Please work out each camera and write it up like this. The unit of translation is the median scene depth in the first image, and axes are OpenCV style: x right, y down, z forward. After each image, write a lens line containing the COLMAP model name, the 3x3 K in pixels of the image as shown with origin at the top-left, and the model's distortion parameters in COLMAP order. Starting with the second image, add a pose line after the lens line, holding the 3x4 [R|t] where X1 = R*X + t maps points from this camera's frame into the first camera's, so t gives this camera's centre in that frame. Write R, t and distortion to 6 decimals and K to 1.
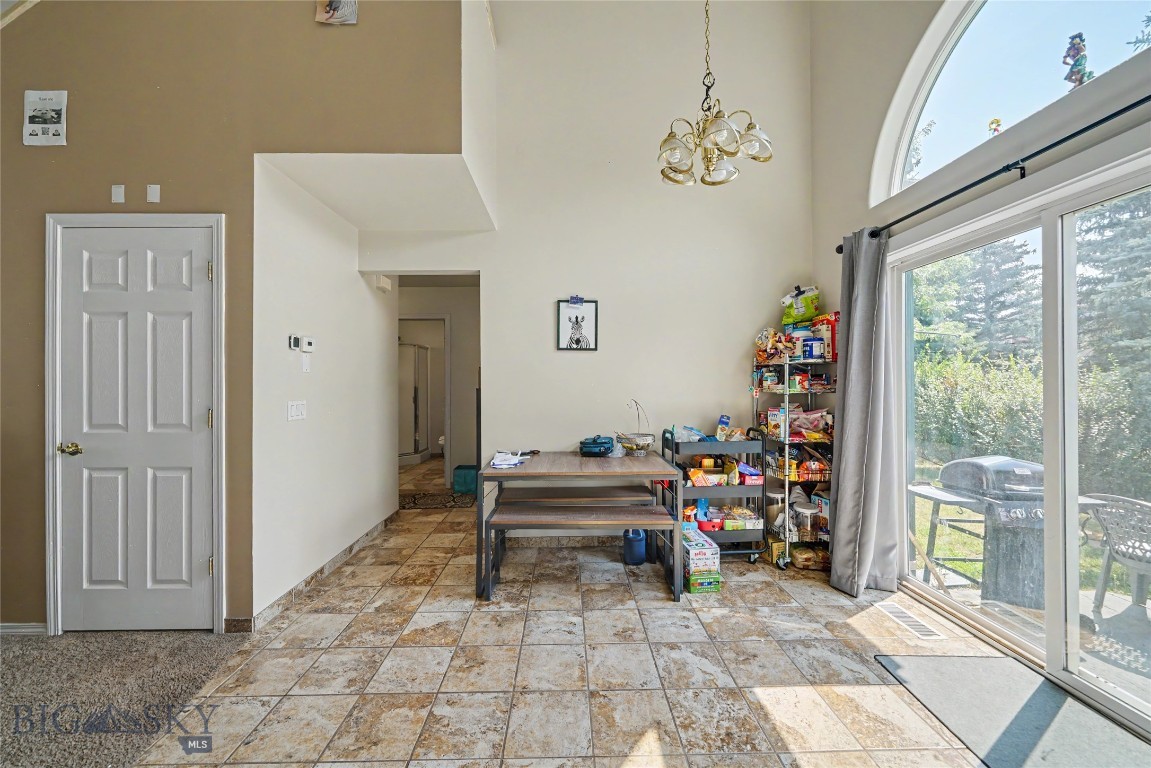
lens RADIAL K [[416.8, 0, 575.9], [0, 416.8, 381.9], [0, 0, 1]] dist [-0.000572, -0.000004]
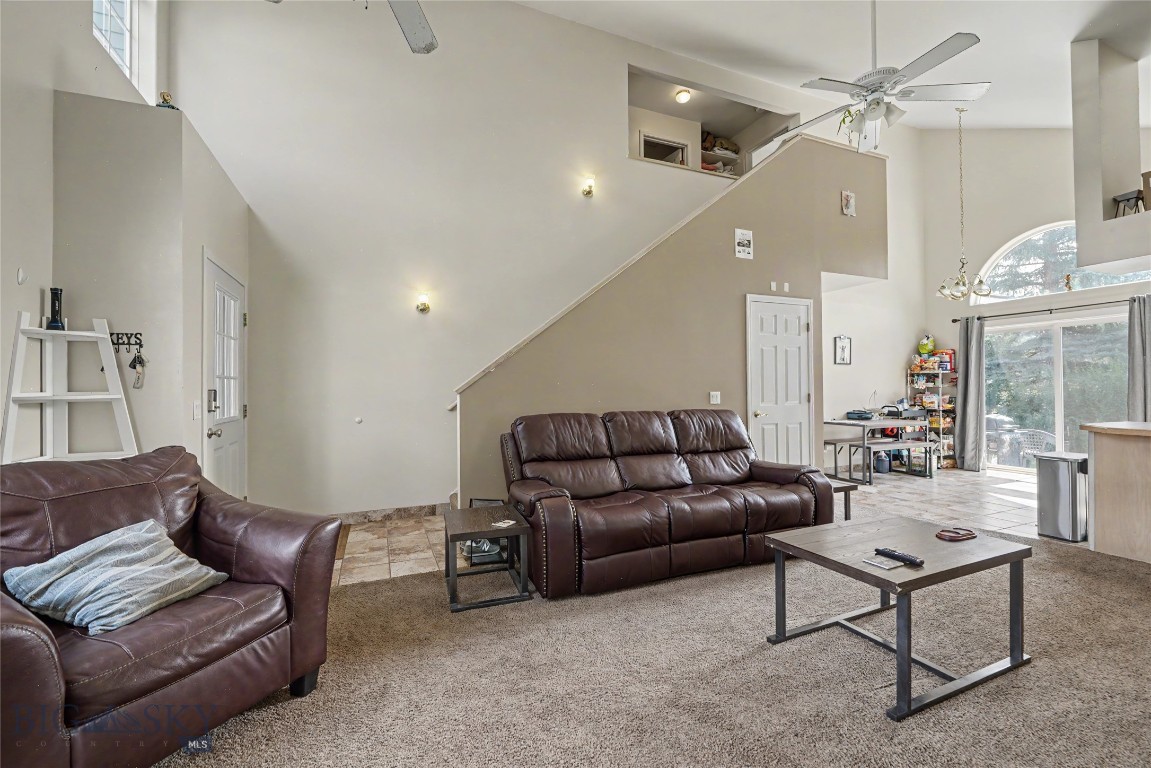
lens RADIAL K [[478.8, 0, 571.2], [0, 478.8, 381.2], [0, 0, 1]] dist [0.004861, -0.000048]
pose [[0.926843, 0.002784, 0.375440, -2.607294], [0.000239, 0.999968, -0.008006, 0.021481], [-0.375450, 0.007510, 0.926812, -0.696734]]
